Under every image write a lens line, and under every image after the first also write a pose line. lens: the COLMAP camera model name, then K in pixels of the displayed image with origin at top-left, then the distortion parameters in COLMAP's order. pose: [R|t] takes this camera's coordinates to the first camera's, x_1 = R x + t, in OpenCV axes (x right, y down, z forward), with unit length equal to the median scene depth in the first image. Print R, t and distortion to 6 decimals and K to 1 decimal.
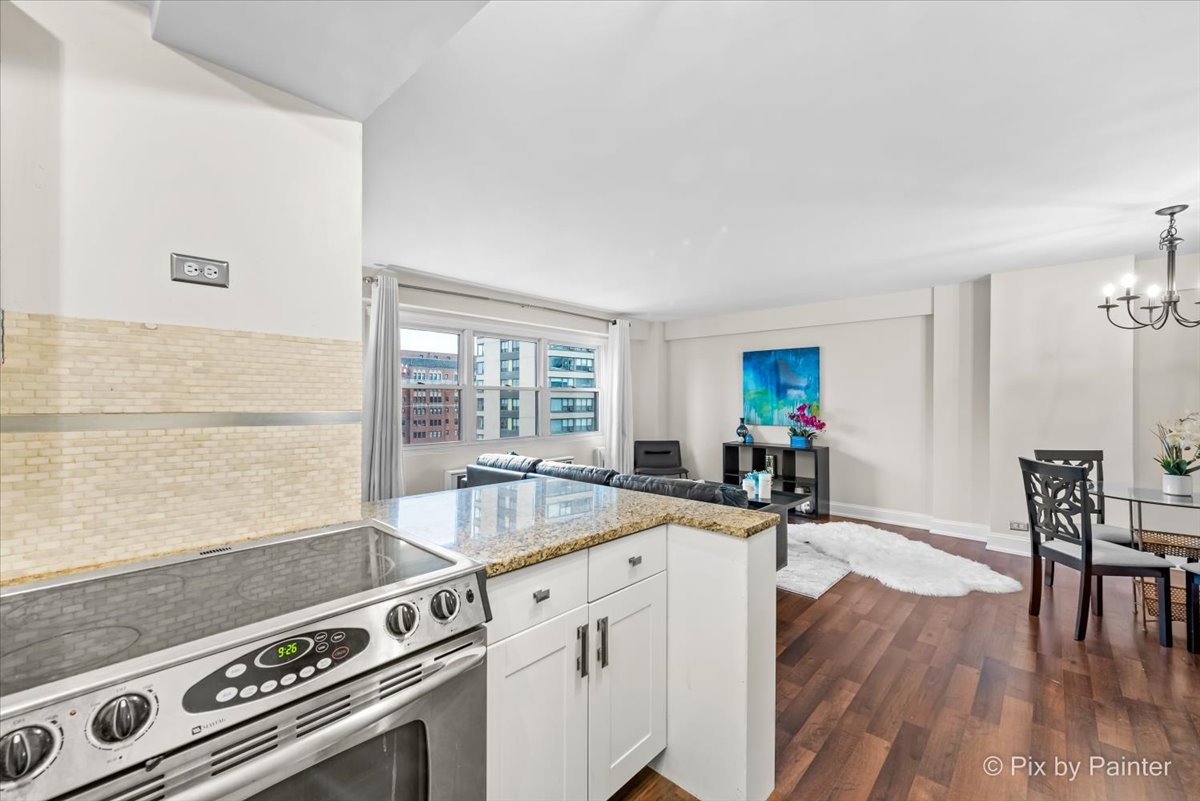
lens RADIAL K [[485.8, 0, 603.4], [0, 485.8, 396.1], [0, 0, 1]] dist [0.003841, -0.000173]
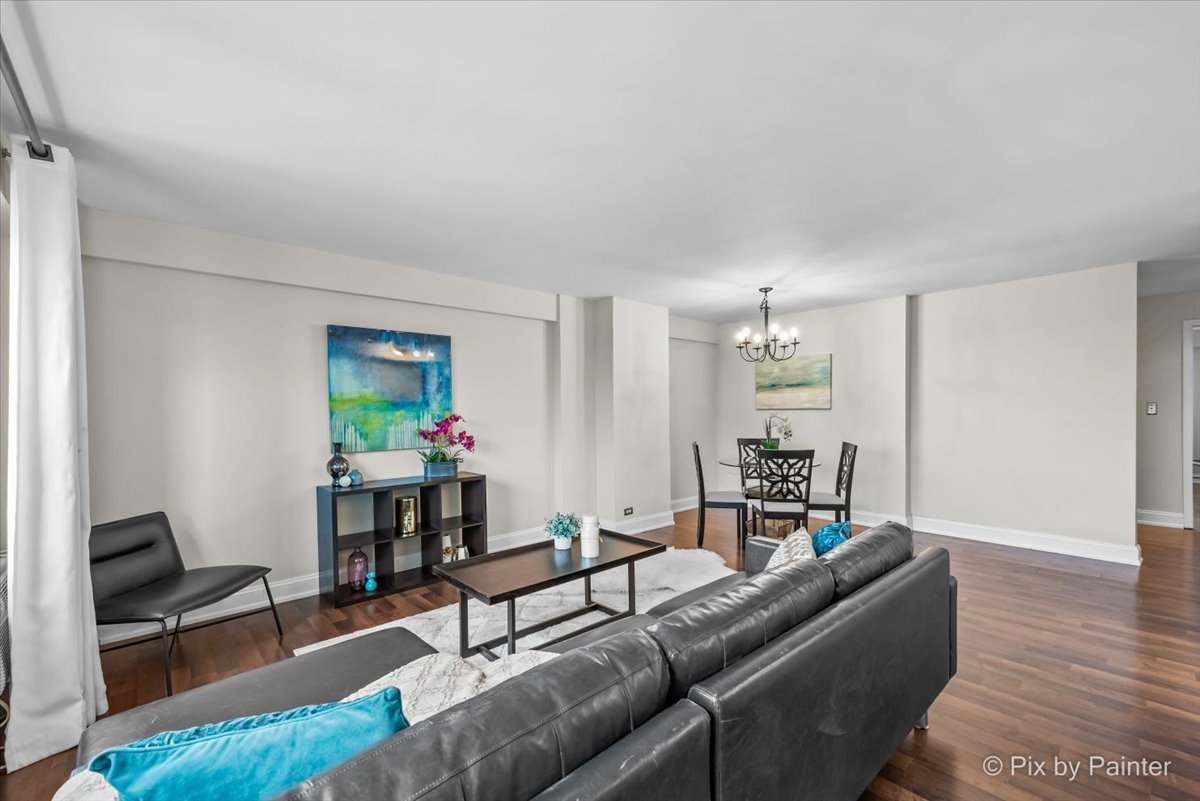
lens RADIAL K [[496.7, 0, 597.8], [0, 496.7, 418.7], [0, 0, 1]] dist [0.001147, -0.000075]
pose [[0.094695, -0.022868, 0.995244, -0.313917], [0.004448, 0.999736, 0.022548, 0.006790], [-0.995496, 0.002291, 0.094772, 0.793888]]
